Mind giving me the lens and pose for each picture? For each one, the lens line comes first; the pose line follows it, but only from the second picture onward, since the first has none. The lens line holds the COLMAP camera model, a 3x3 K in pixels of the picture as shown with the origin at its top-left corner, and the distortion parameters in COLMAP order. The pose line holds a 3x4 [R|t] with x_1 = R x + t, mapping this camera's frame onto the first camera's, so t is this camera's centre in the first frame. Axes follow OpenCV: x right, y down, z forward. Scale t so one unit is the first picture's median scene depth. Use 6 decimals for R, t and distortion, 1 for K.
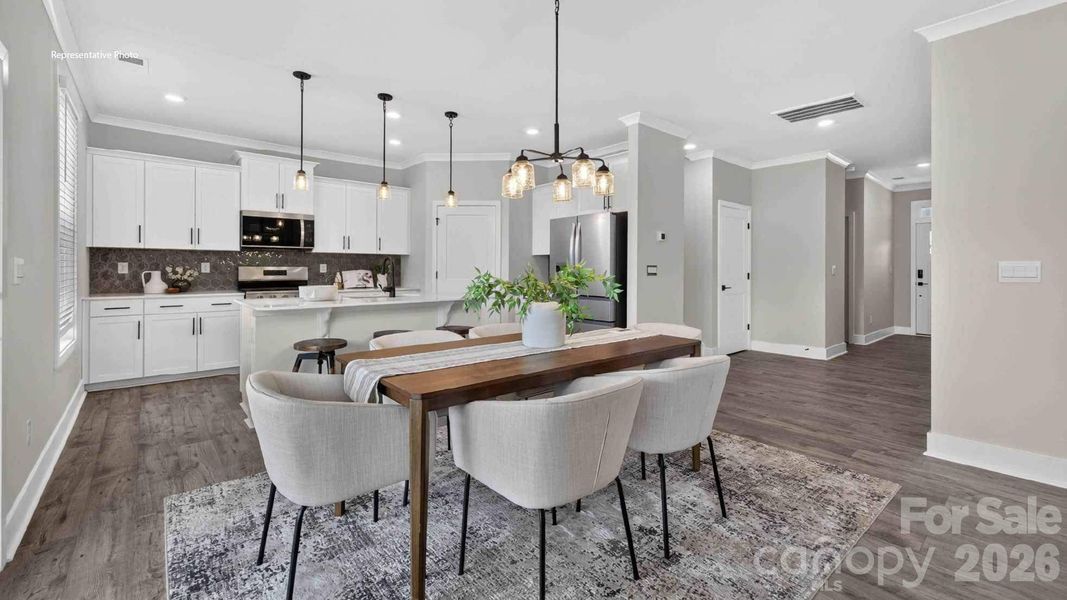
lens RADIAL K [[444.4, 0, 534.9], [0, 444.4, 265.5], [0, 0, 1]] dist [-0.000370, -0.000192]
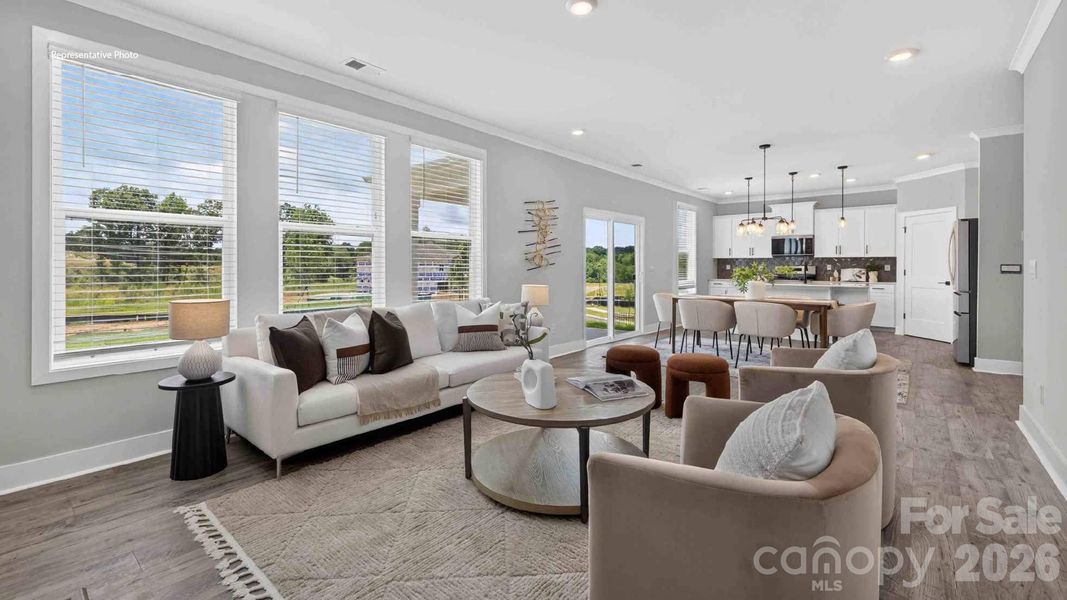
lens RADIAL K [[444.4, 0, 534.9], [0, 444.4, 265.5], [0, 0, 1]] dist [-0.000370, -0.000192]
pose [[0.143280, -0.005559, -0.989667, 1.032436], [0.005020, 0.999975, -0.004890, 0.002688], [0.989670, -0.004268, 0.143304, -0.247806]]
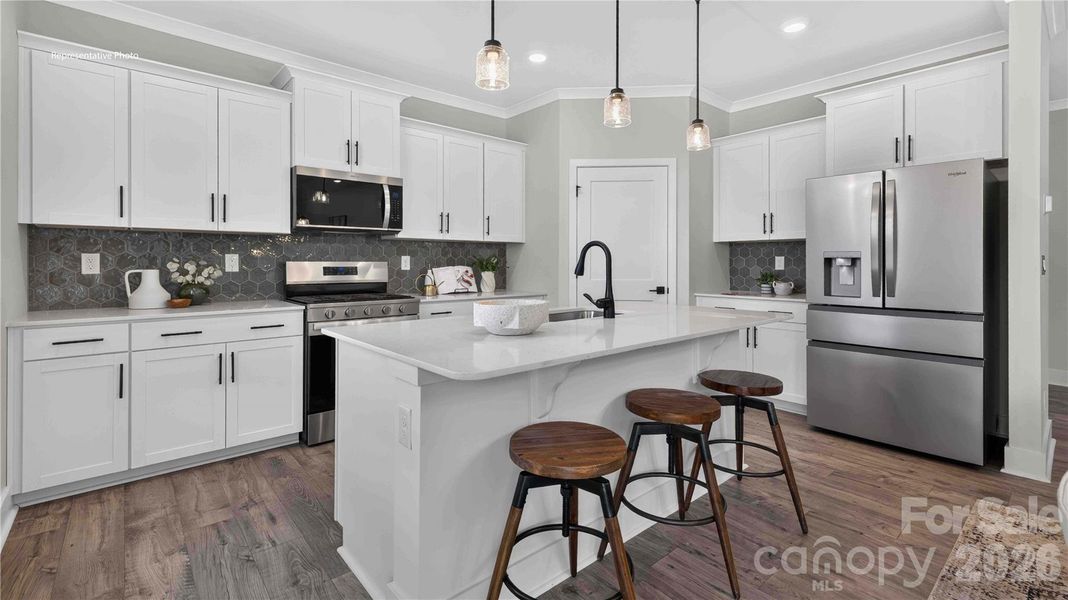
lens RADIAL K [[470.9, 0, 534.8], [0, 470.9, 261.8], [0, 0, 1]] dist [0.014881, -0.000158]
pose [[0.999993, -0.003224, -0.001998, -0.336593], [0.003234, 0.999983, 0.004898, 0.001258], [0.001982, -0.004904, 0.999986, 0.368298]]
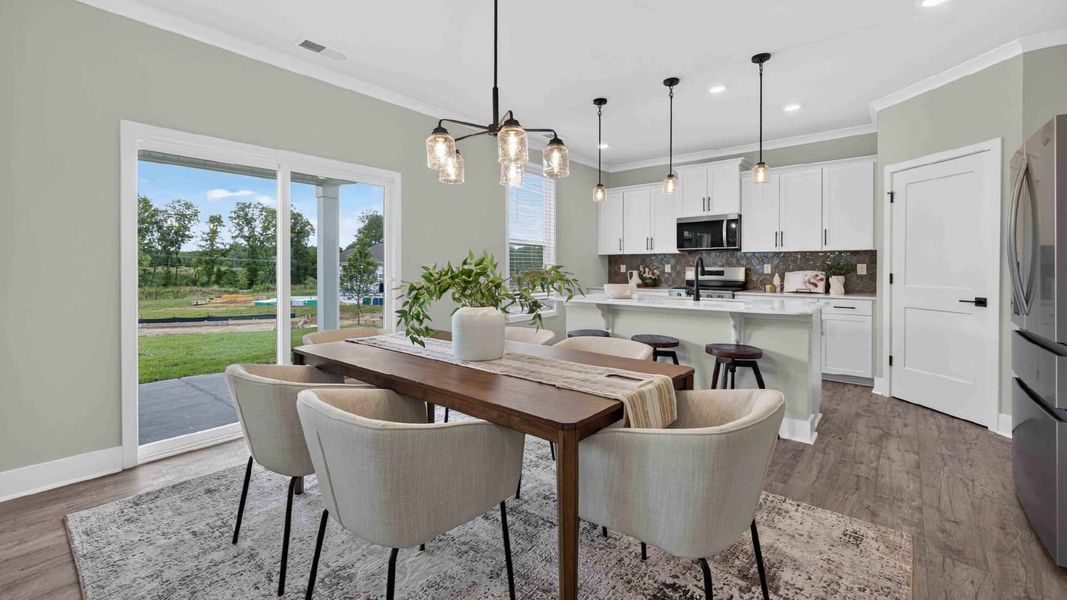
lens RADIAL K [[444.4, 0, 534.9], [0, 444.4, 265.5], [0, 0, 1]] dist [-0.000370, -0.000192]
pose [[0.159514, -0.007452, -0.987168, 0.406104], [0.003850, 0.999969, -0.006926, 0.004796], [0.987188, -0.002696, 0.159537, 0.450860]]
